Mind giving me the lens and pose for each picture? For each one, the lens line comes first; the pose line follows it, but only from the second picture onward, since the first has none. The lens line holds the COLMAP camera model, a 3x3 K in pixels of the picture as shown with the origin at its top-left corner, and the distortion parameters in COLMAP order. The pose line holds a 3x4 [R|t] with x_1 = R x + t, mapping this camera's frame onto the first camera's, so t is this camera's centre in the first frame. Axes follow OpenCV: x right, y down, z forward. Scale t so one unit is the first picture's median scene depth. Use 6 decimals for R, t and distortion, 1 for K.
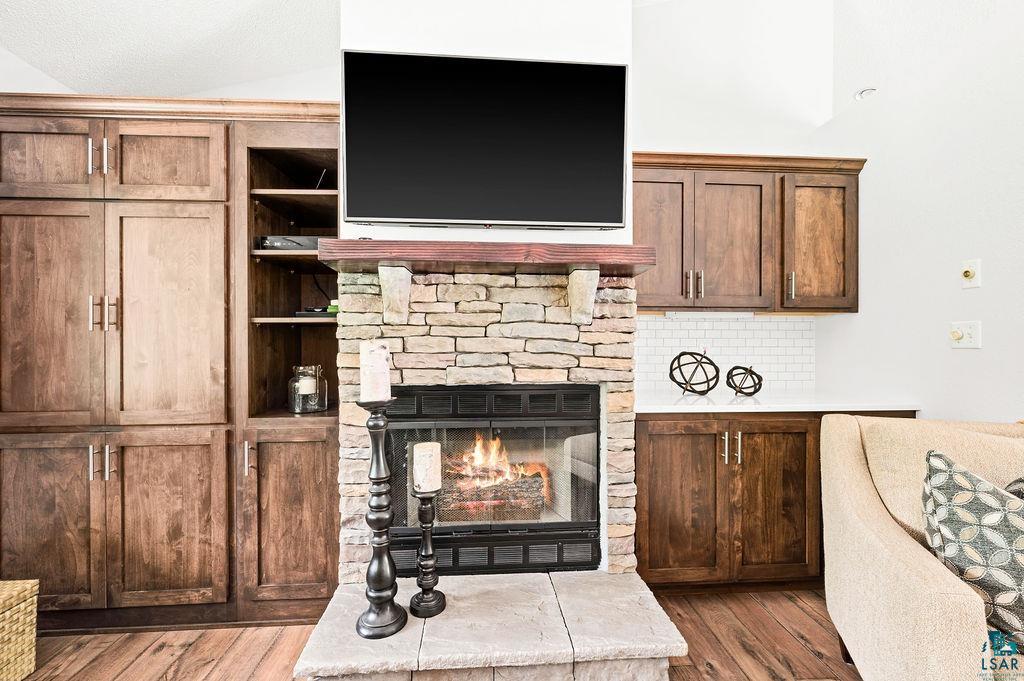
lens RADIAL K [[426.0, 0, 512.0], [0, 426.0, 340.5], [0, 0, 1]] dist [0.000650, 0.000094]
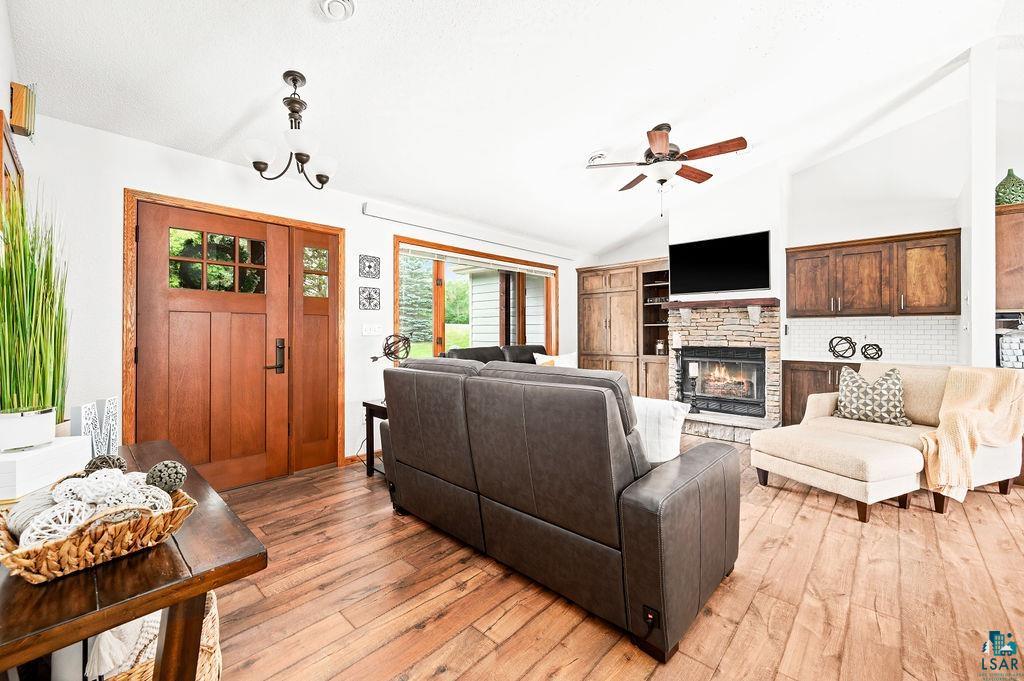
lens RADIAL K [[409.5, 0, 512.7], [0, 409.5, 328.3], [0, 0, 1]] dist [-0.000645, -0.000062]
pose [[0.684465, -0.006653, -0.729015, 1.009613], [0.001502, 0.999969, -0.007715, -0.000562], [0.729044, 0.004186, 0.684454, -1.918047]]
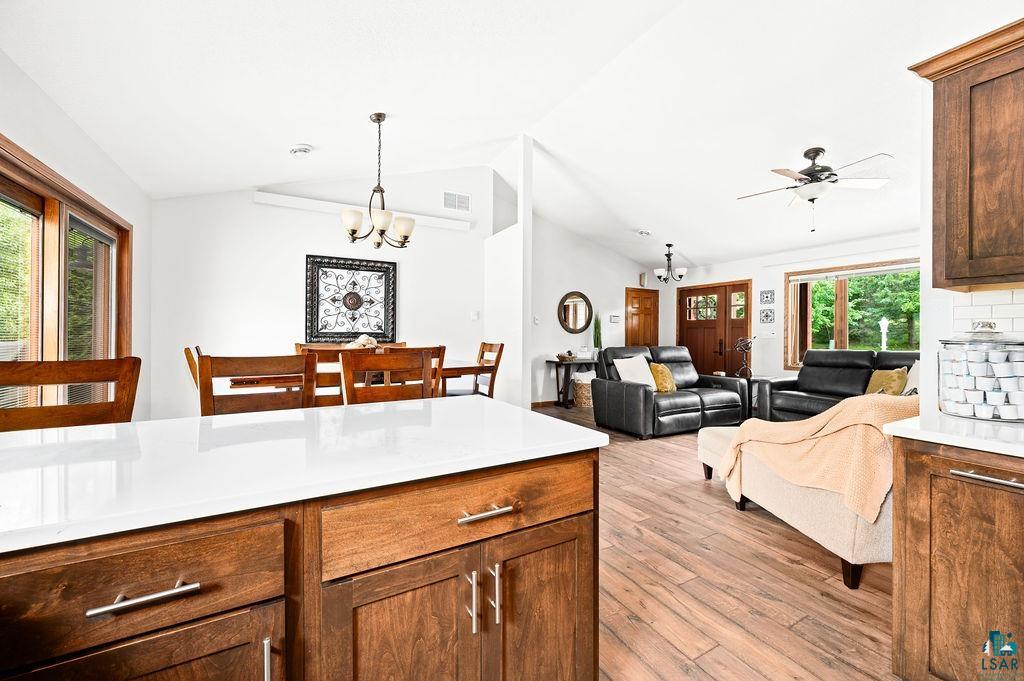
lens RADIAL K [[406.9, 0, 513.4], [0, 406.9, 334.3], [0, 0, 1]] dist [-0.000127, -0.000025]
pose [[-0.906655, -0.003286, -0.421860, 2.443406], [-0.002757, 0.999994, -0.001863, -0.004811], [0.421864, -0.000526, -0.906659, 1.321304]]
